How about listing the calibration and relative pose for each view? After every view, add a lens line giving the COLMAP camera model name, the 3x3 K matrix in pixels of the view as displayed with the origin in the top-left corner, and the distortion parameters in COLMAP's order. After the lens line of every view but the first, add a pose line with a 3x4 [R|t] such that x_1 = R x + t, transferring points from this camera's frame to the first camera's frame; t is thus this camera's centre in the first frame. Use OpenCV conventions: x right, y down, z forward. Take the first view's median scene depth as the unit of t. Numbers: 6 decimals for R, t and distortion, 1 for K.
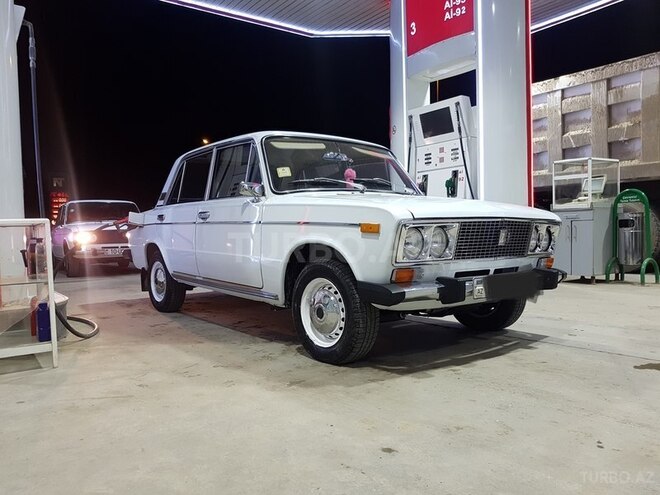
lens RADIAL K [[513.5, 0, 320.0], [0, 513.5, 271.9], [0, 0, 1]] dist [0.001221, -0.006179]
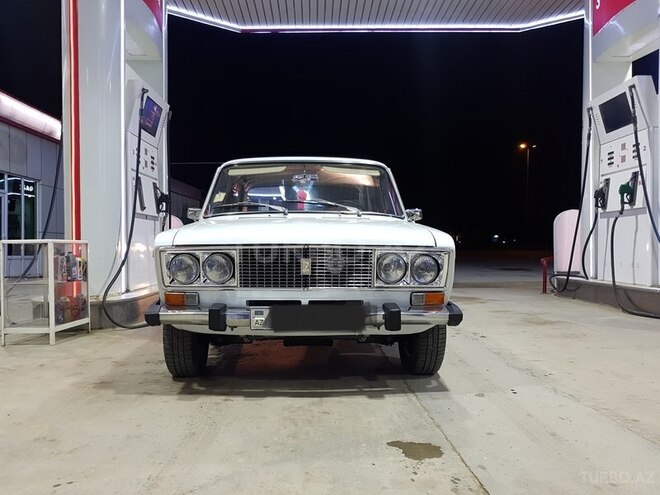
lens RADIAL K [[512.9, 0, 323.0], [0, 512.9, 268.4], [0, 0, 1]] dist [-0.000736, -0.009622]
pose [[0.815442, 0.044270, -0.577143, 0.917799], [-0.056705, 0.998385, -0.003537, -0.062623], [0.576054, 0.035611, 0.816636, 0.286222]]
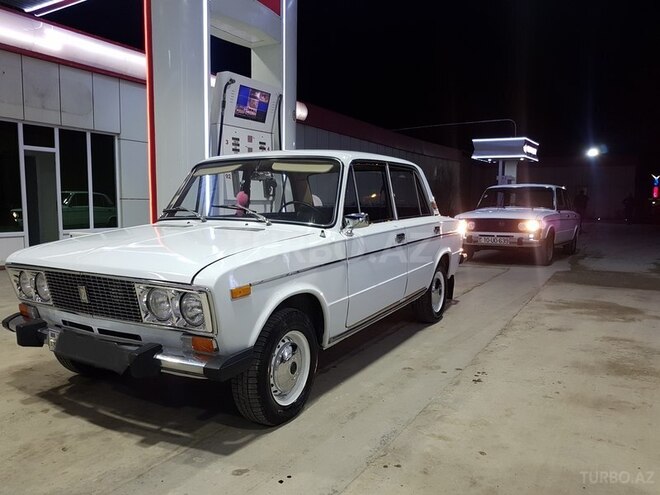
lens RADIAL K [[513.5, 0, 320.0], [0, 513.5, 271.9], [0, 0, 1]] dist [0.001221, -0.006179]
pose [[0.381142, 0.143419, -0.913325, 1.320471], [-0.079831, 0.989310, 0.122036, -0.246824], [0.921063, 0.026399, 0.388517, 1.051712]]
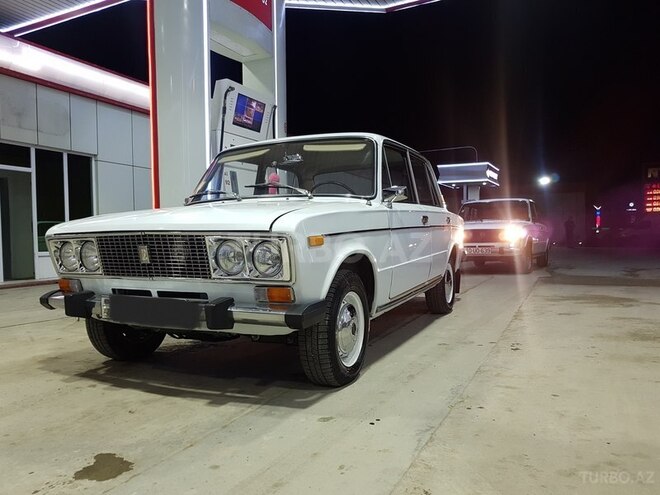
lens RADIAL K [[513.5, 0, 320.0], [0, 513.5, 271.9], [0, 0, 1]] dist [0.001221, -0.006179]
pose [[0.453956, 0.070973, -0.888193, 1.265026], [-0.059803, 0.997002, 0.049102, -0.098611], [0.889015, 0.030826, 0.456839, 0.889168]]
